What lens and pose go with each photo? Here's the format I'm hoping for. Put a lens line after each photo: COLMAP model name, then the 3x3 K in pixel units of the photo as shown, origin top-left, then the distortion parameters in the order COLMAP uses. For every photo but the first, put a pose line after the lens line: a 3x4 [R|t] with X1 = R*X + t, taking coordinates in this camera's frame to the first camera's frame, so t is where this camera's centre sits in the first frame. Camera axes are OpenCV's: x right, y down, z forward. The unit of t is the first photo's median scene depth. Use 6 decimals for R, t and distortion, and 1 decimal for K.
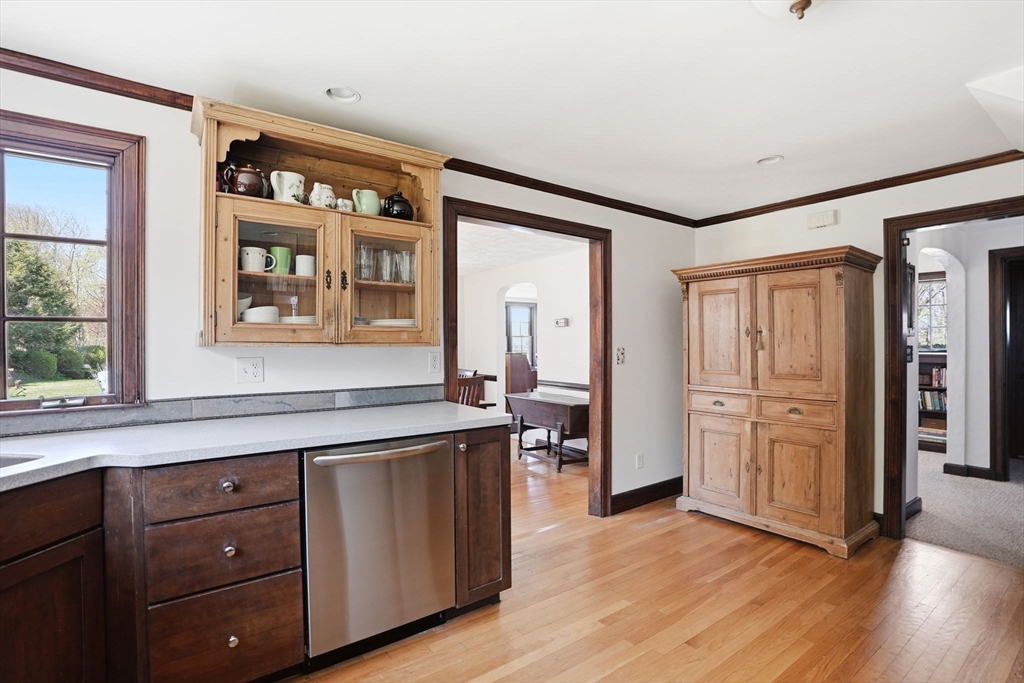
lens RADIAL K [[476.9, 0, 514.1], [0, 476.9, 335.5], [0, 0, 1]] dist [-0.063903, 0.019514]
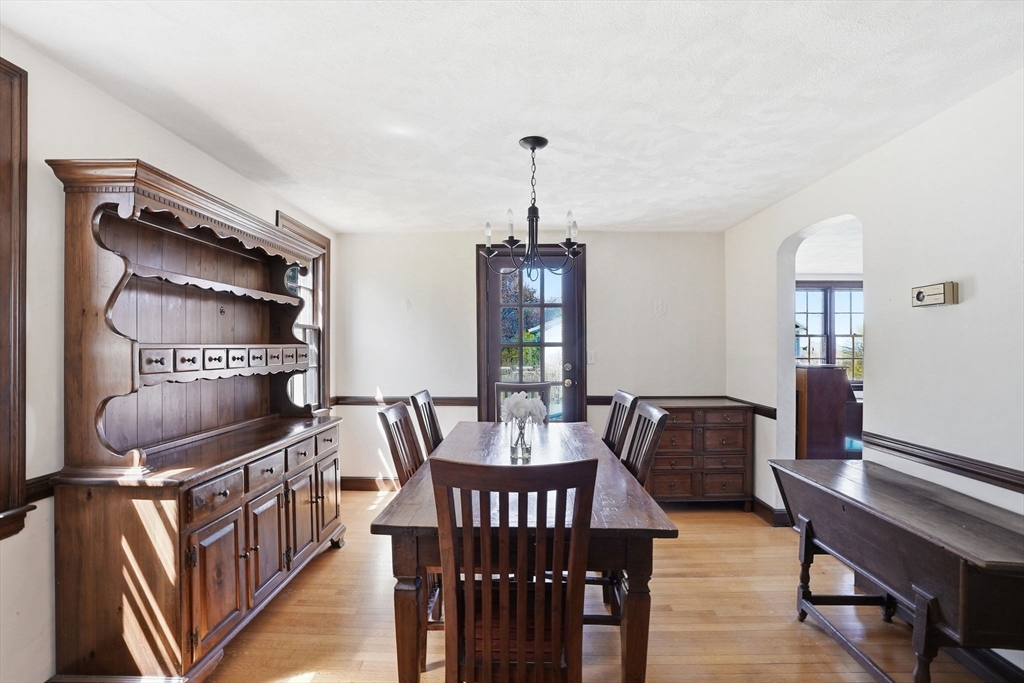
lens RADIAL K [[476.9, 0, 514.1], [0, 476.9, 335.5], [0, 0, 1]] dist [-0.063903, 0.019514]
pose [[0.798733, 0.000310, -0.601685, 0.052456], [-0.000778, 1.000000, -0.000517, 0.005619], [0.601685, 0.000881, 0.798733, 0.512667]]
